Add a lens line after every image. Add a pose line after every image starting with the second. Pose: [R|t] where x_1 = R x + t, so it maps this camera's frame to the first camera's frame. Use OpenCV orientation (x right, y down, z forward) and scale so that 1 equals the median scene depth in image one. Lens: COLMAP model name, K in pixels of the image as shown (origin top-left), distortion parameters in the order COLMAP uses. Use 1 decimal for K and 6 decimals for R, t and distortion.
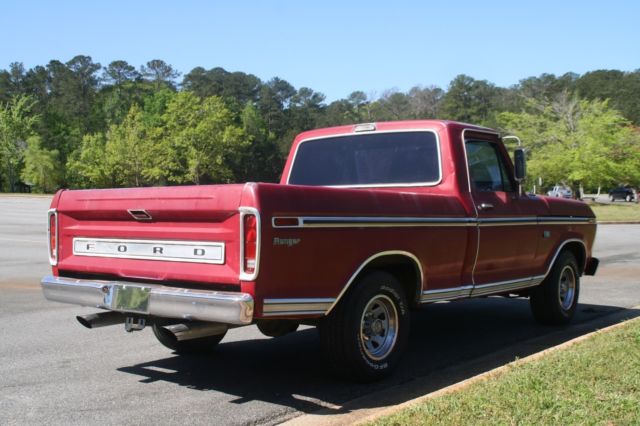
lens RADIAL K [[760.3, 0, 310.1], [0, 760.3, 221.6], [0, 0, 1]] dist [0.008086, 0.016840]
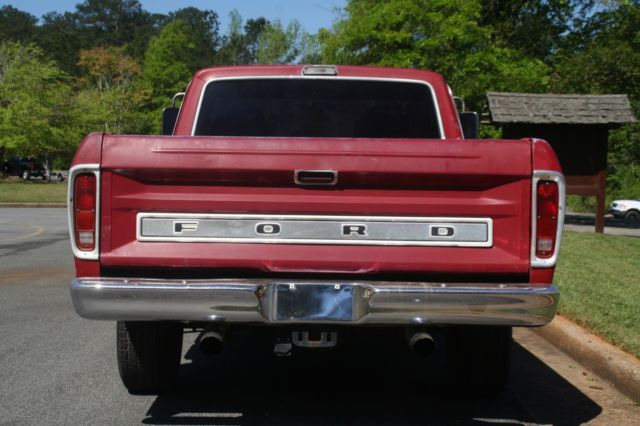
lens RADIAL K [[1029.6, 0, 288.5], [0, 1029.6, 214.5], [0, 0, 1]] dist [0.155152, 0.132611]
pose [[0.779395, 0.003312, 0.626525, -0.795001], [-0.008770, 0.999946, 0.005623, 0.017952], [-0.626472, -0.009877, 0.779381, 0.298525]]
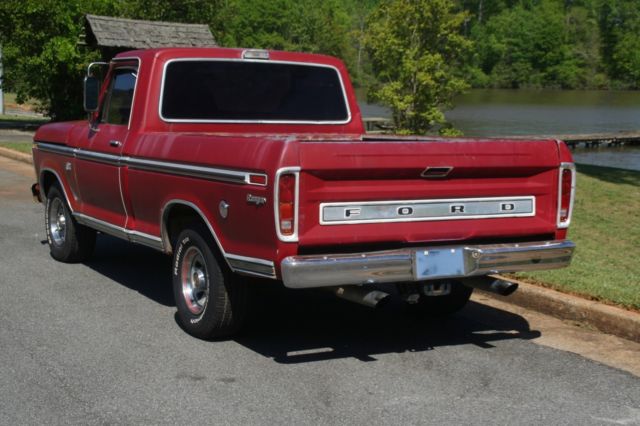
lens RADIAL K [[1029.6, 0, 288.5], [0, 1029.6, 214.5], [0, 0, 1]] dist [0.155152, 0.132611]
pose [[0.378021, -0.087905, 0.921614, -1.405419], [-0.006837, 0.995190, 0.097727, -0.076602], [-0.925772, -0.043244, 0.375602, 0.681375]]
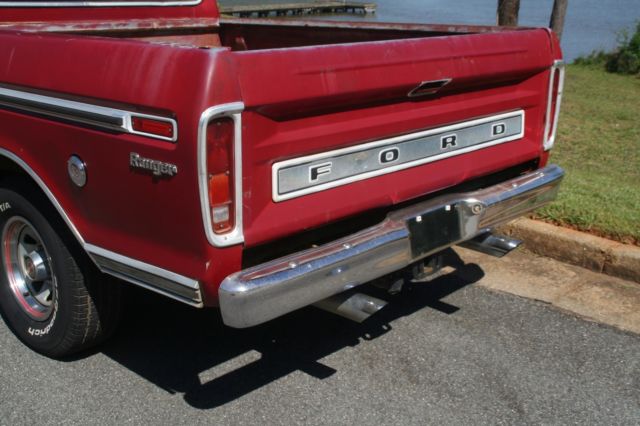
lens RADIAL K [[760.3, 0, 310.1], [0, 760.3, 221.6], [0, 0, 1]] dist [0.008086, 0.016840]
pose [[0.070817, -0.292840, 0.953535, -0.784755], [0.004263, 0.956015, 0.293285, -0.079199], [-0.997480, -0.016704, 0.068950, 1.024595]]
